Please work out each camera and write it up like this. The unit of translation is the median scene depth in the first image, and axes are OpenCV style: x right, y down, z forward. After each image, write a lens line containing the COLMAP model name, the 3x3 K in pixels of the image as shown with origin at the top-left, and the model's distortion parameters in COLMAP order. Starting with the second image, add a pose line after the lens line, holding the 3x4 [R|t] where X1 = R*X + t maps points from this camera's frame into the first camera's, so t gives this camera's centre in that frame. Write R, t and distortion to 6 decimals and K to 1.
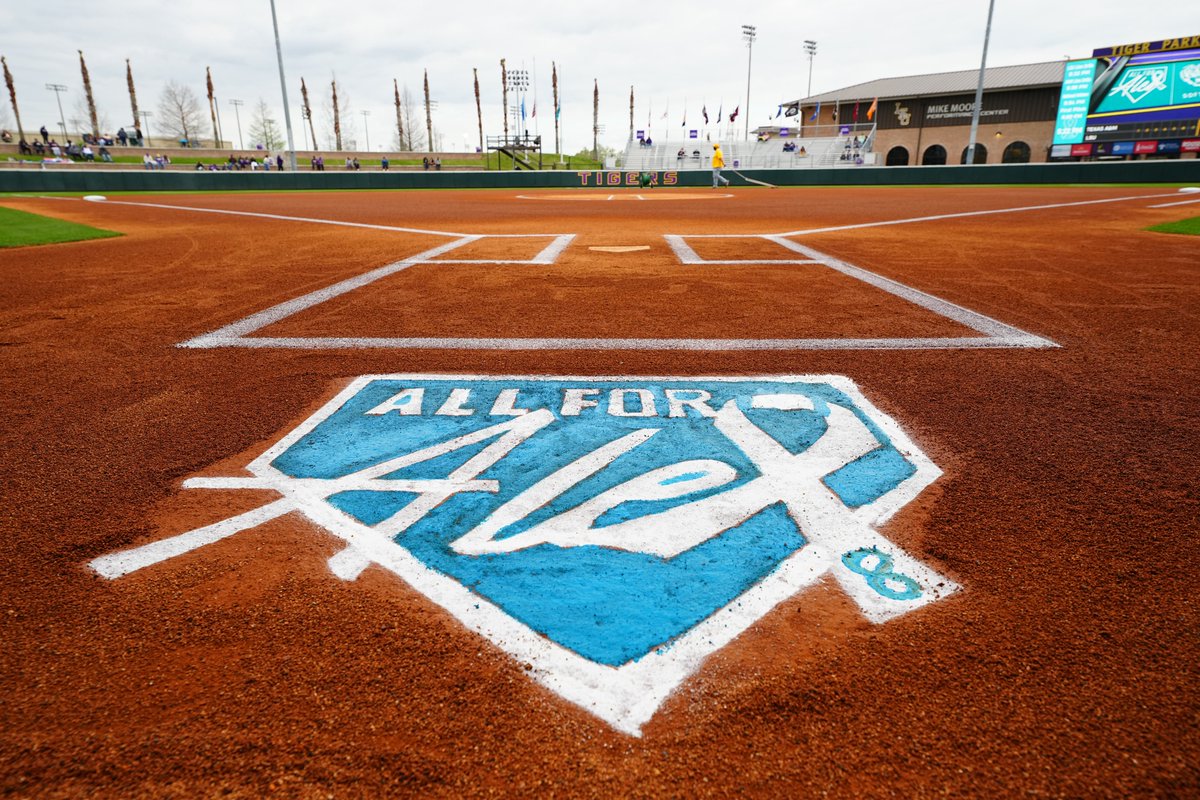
lens RADIAL K [[752.2, 0, 600.0], [0, 752.2, 400.0], [0, 0, 1]] dist [0.018365, 0.002483]
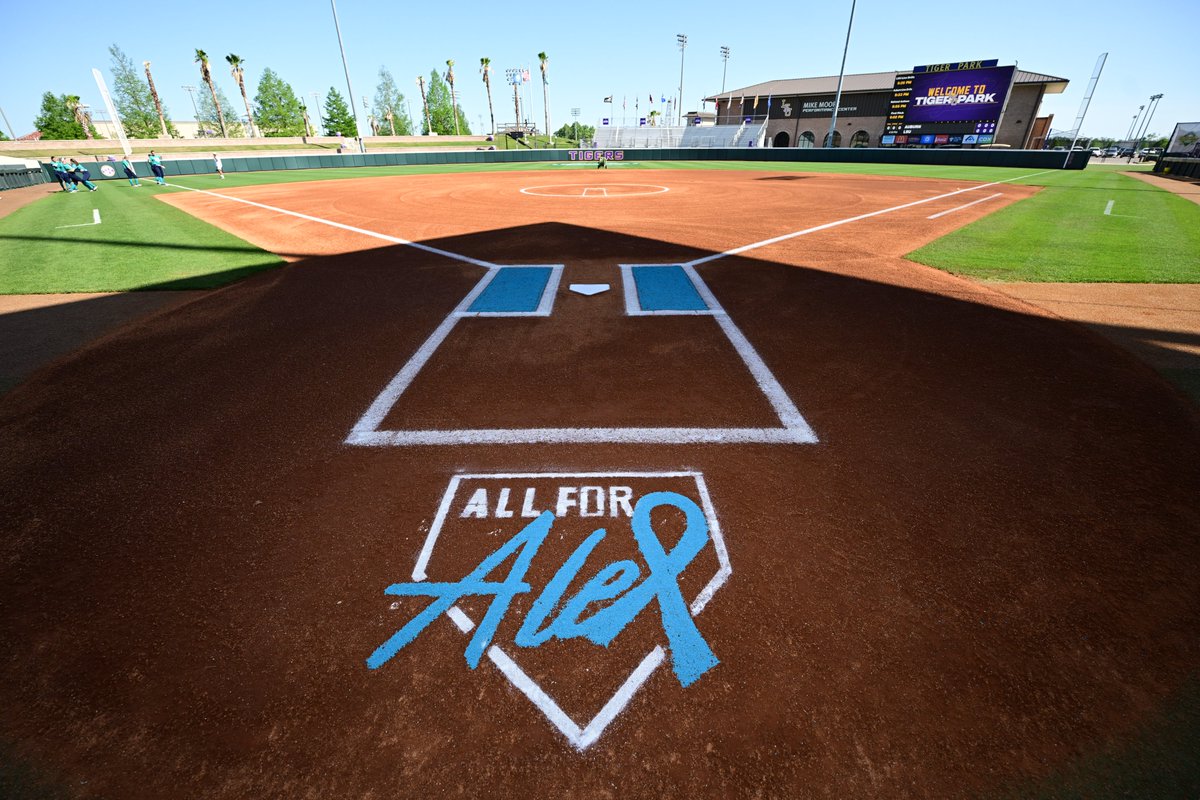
lens RADIAL K [[495.9, 0, 600.0], [0, 495.9, 400.0], [0, 0, 1]] dist [-0.027761, 0.000015]
pose [[0.999219, -0.019976, 0.034094, 0.020352], [0.012260, 0.976957, 0.213083, -0.481537], [-0.037565, -0.212498, 0.976439, -0.202390]]
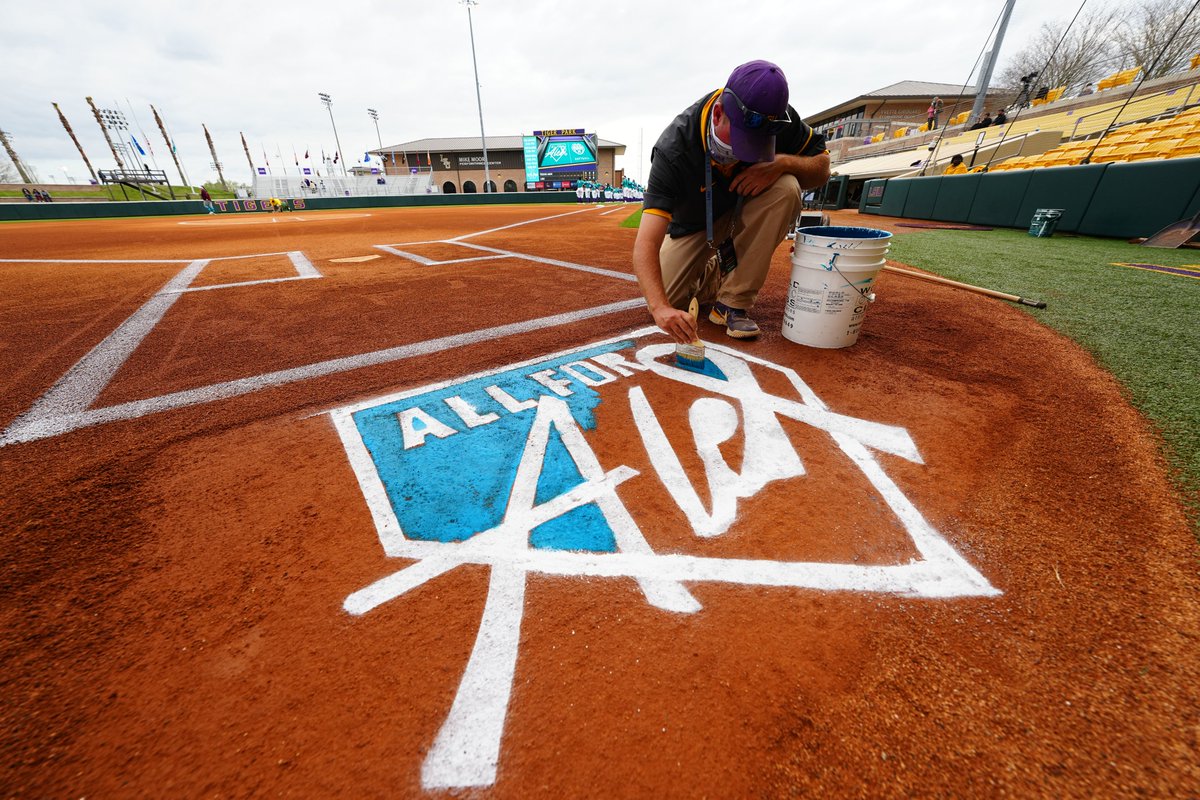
lens RADIAL K [[417.8, 0, 600.0], [0, 417.8, 400.0], [0, 0, 1]] dist [-0.032062, 0.007221]
pose [[0.762036, -0.288021, 0.579952, -0.360115], [0.189889, 0.955653, 0.225097, -0.106232], [-0.619066, -0.061405, 0.782935, 0.333556]]
